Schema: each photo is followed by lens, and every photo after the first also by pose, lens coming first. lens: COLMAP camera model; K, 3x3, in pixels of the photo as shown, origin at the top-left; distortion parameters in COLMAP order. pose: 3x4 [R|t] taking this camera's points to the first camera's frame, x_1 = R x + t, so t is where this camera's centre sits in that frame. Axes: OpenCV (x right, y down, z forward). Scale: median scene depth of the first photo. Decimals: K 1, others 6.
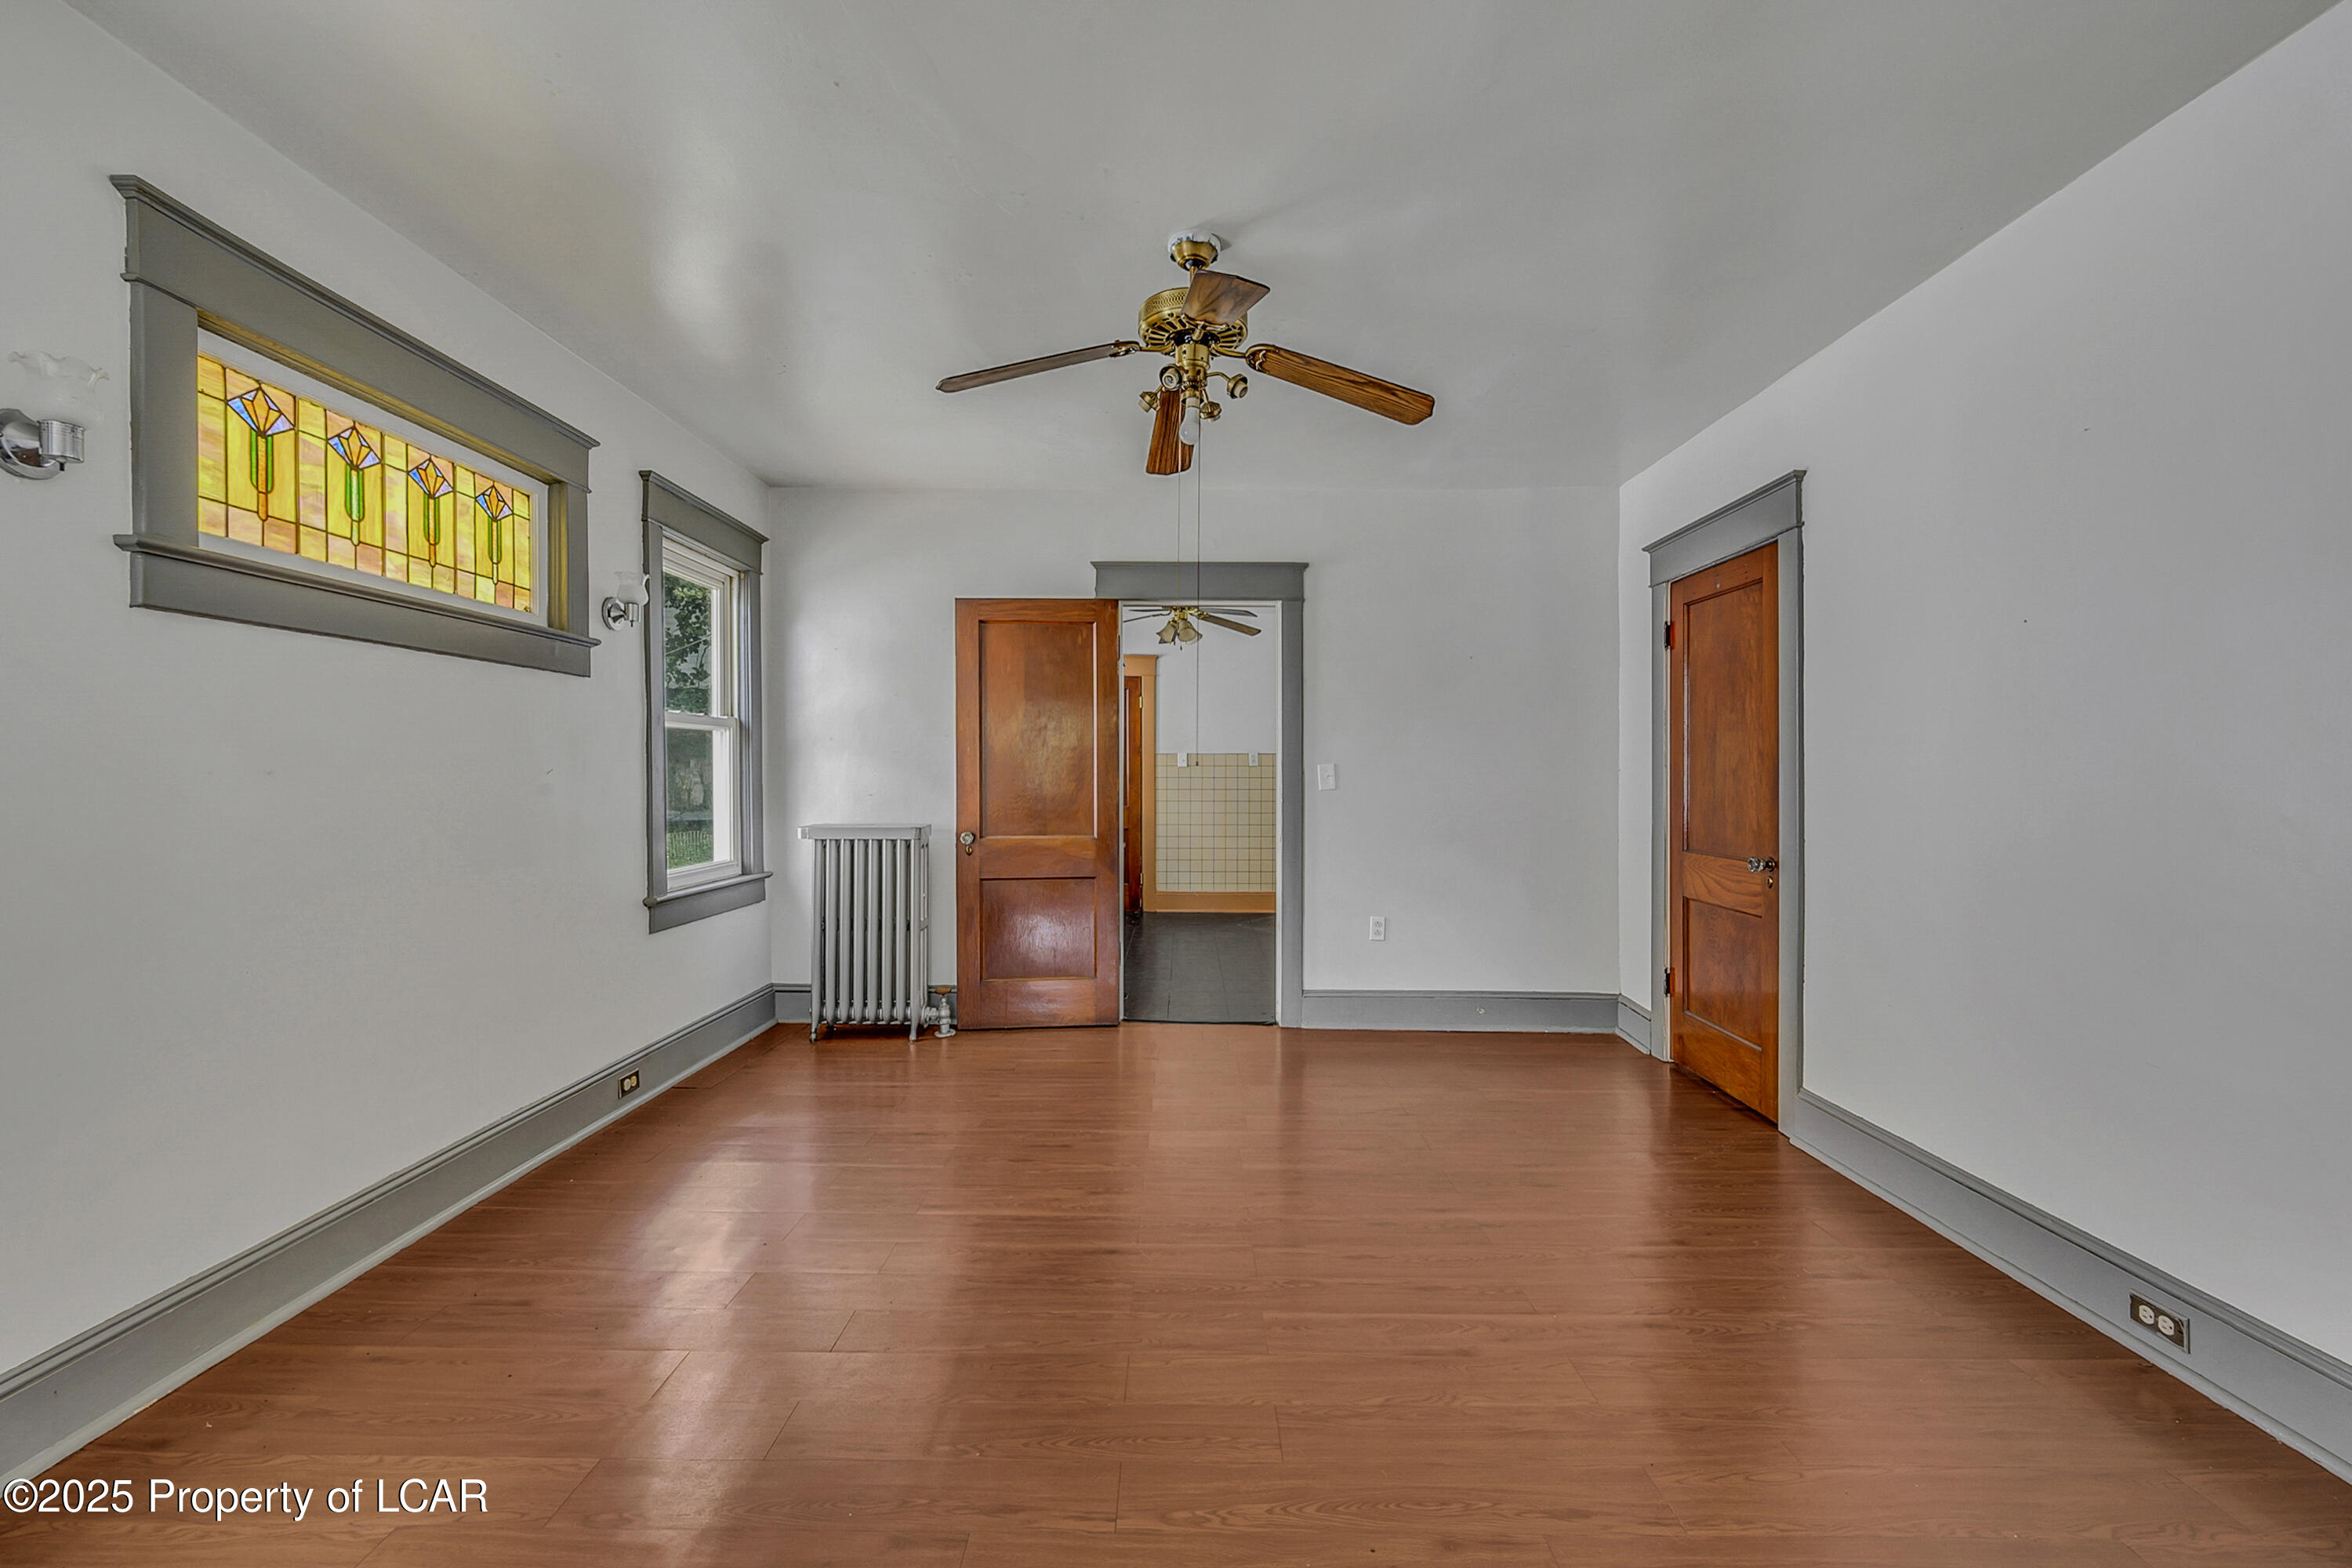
lens RADIAL K [[1000.9, 0, 1176.0], [0, 1000.9, 784.0], [0, 0, 1]] dist [0.000213, 0.000008]
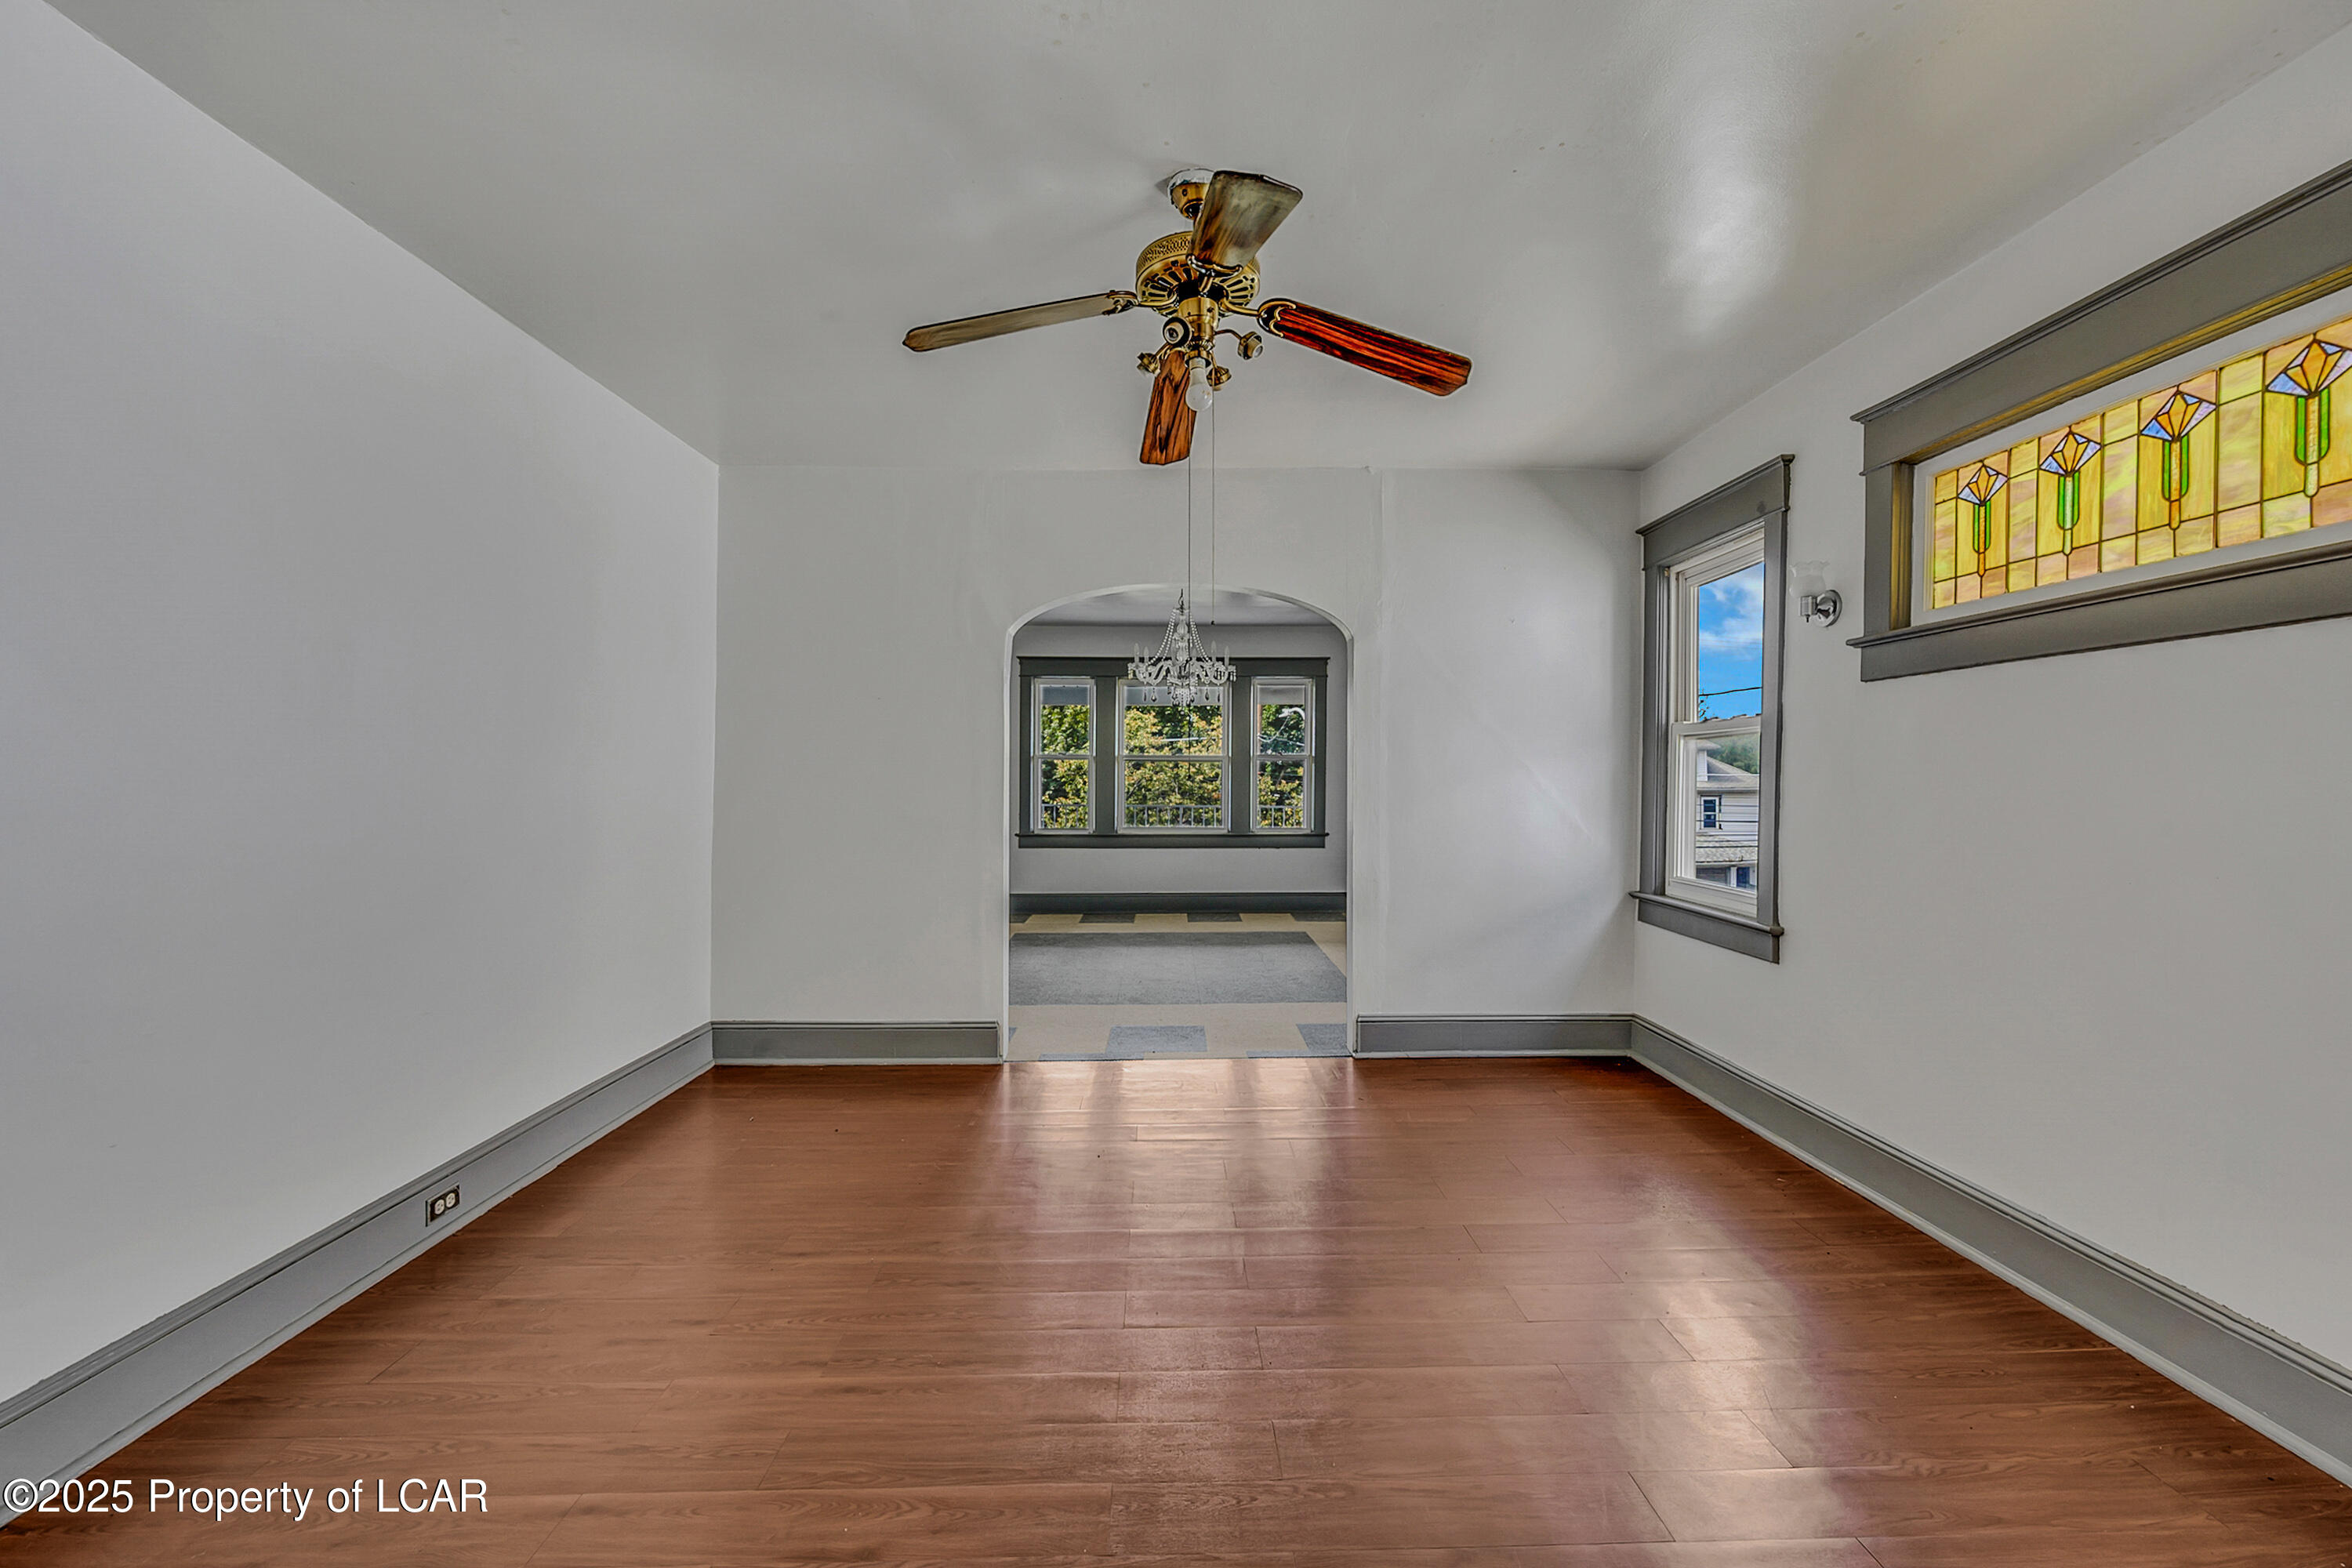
lens RADIAL K [[1000.9, 0, 1176.0], [0, 1000.9, 784.0], [0, 0, 1]] dist [0.000213, 0.000008]
pose [[-0.999835, -0.006025, -0.017117, 0.053184], [-0.006381, 0.999762, 0.020856, -0.033392], [0.016988, 0.020962, -0.999636, 1.984190]]
